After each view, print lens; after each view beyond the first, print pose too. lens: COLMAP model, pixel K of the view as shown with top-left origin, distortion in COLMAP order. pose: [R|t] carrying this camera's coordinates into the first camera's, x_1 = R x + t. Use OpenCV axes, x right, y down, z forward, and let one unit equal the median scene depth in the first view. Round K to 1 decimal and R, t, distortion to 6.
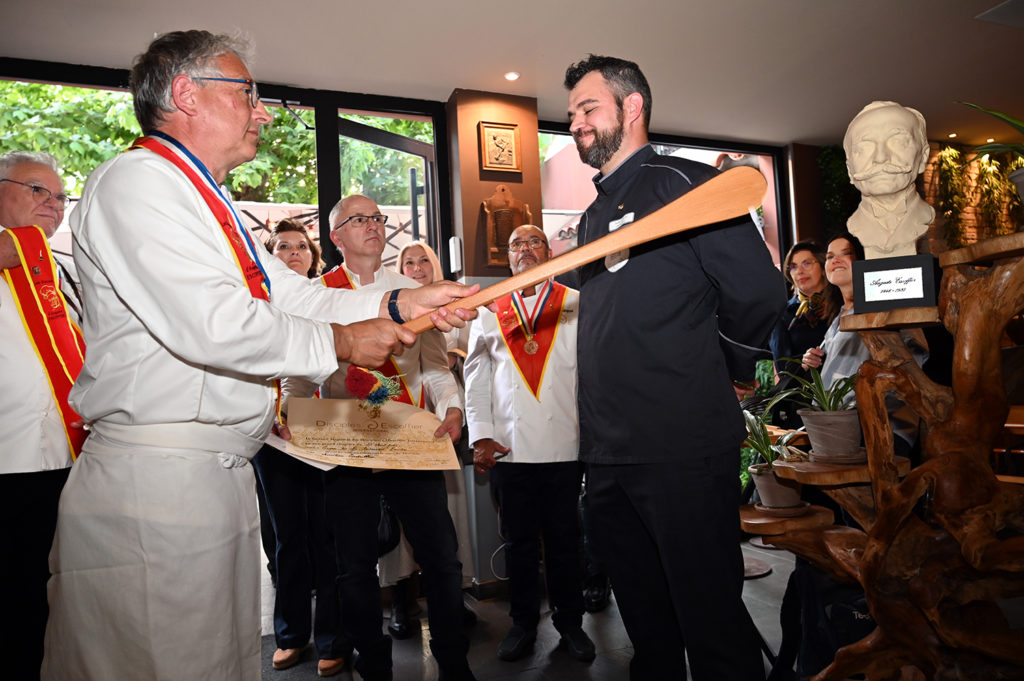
lens RADIAL K [[658.3, 0, 511.6], [0, 658.3, 348.4], [0, 0, 1]] dist [-0.002750, 0.001301]
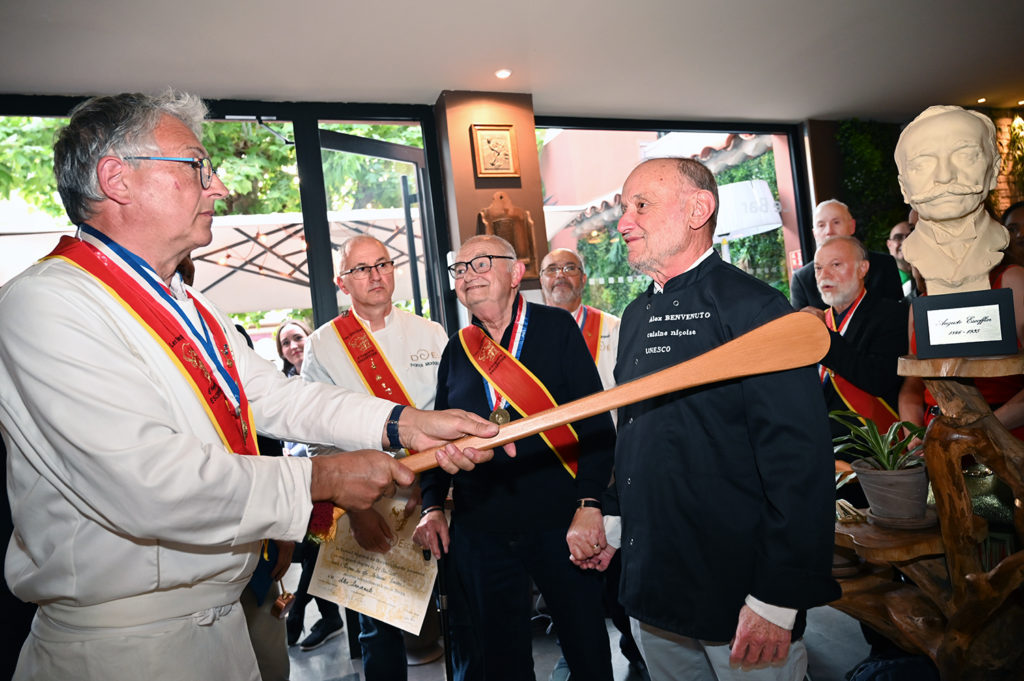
lens RADIAL K [[659.4, 0, 512.7], [0, 659.4, 350.1], [0, 0, 1]] dist [-0.003017, 0.001723]
pose [[0.998156, -0.058829, -0.014990, 0.009451], [0.059343, 0.997570, 0.036517, -0.124675], [0.012805, -0.037339, 0.999221, 0.135900]]
